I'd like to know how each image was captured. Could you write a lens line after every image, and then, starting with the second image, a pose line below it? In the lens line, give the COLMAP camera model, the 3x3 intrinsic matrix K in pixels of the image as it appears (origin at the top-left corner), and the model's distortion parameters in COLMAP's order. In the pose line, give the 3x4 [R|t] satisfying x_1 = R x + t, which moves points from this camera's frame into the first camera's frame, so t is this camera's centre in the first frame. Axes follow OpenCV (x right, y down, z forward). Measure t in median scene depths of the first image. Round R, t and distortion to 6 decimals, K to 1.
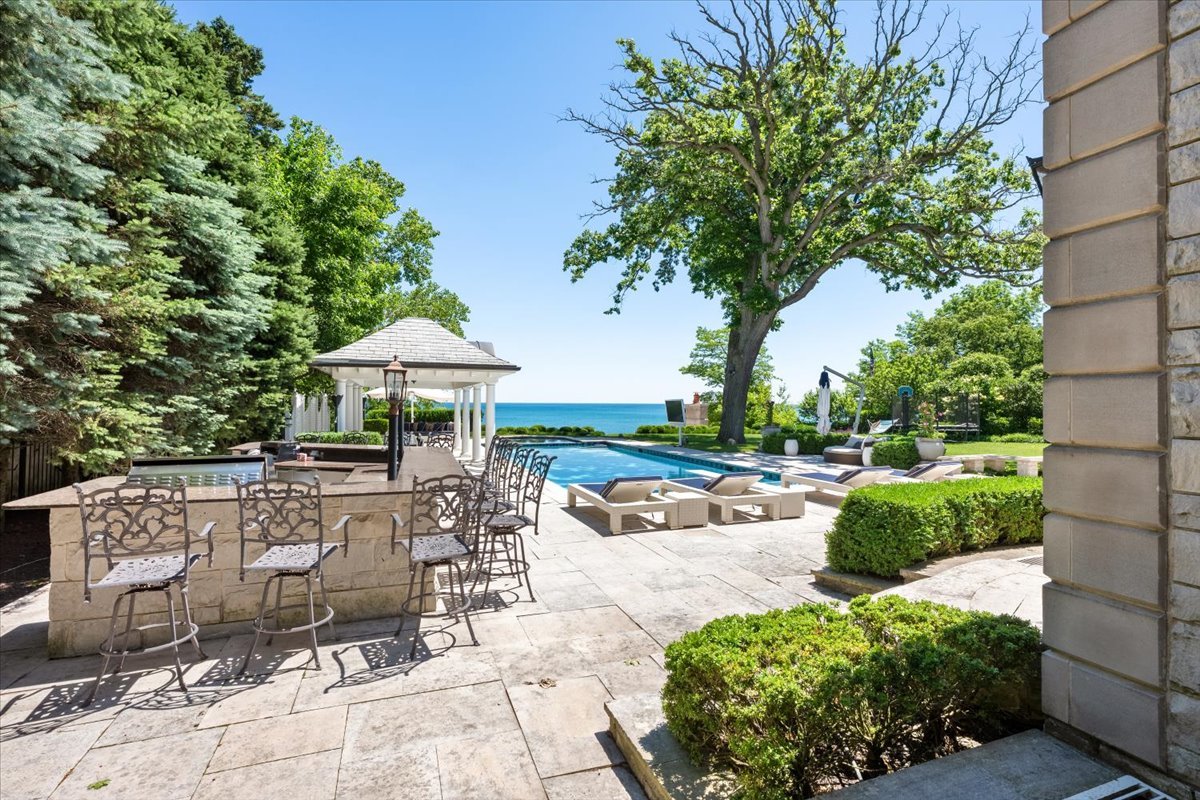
lens RADIAL K [[516.2, 0, 600.0], [0, 516.2, 400.0], [0, 0, 1]] dist [-0.018499, 0.000154]
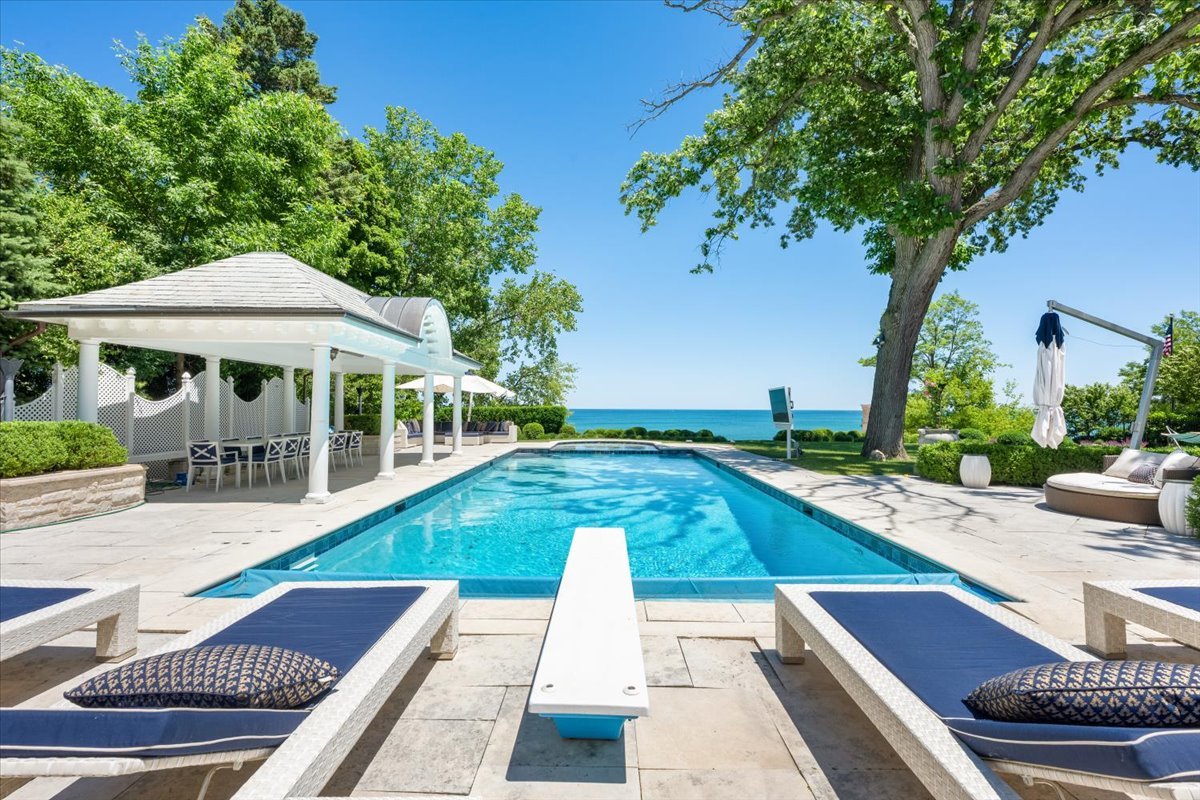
lens RADIAL K [[516.2, 0, 600.0], [0, 516.2, 400.0], [0, 0, 1]] dist [-0.018499, 0.000154]
pose [[0.935575, -0.005860, -0.353081, 0.153430], [0.000775, 0.999894, -0.014542, 0.021826], [0.353128, 0.013332, 0.935480, 0.300922]]
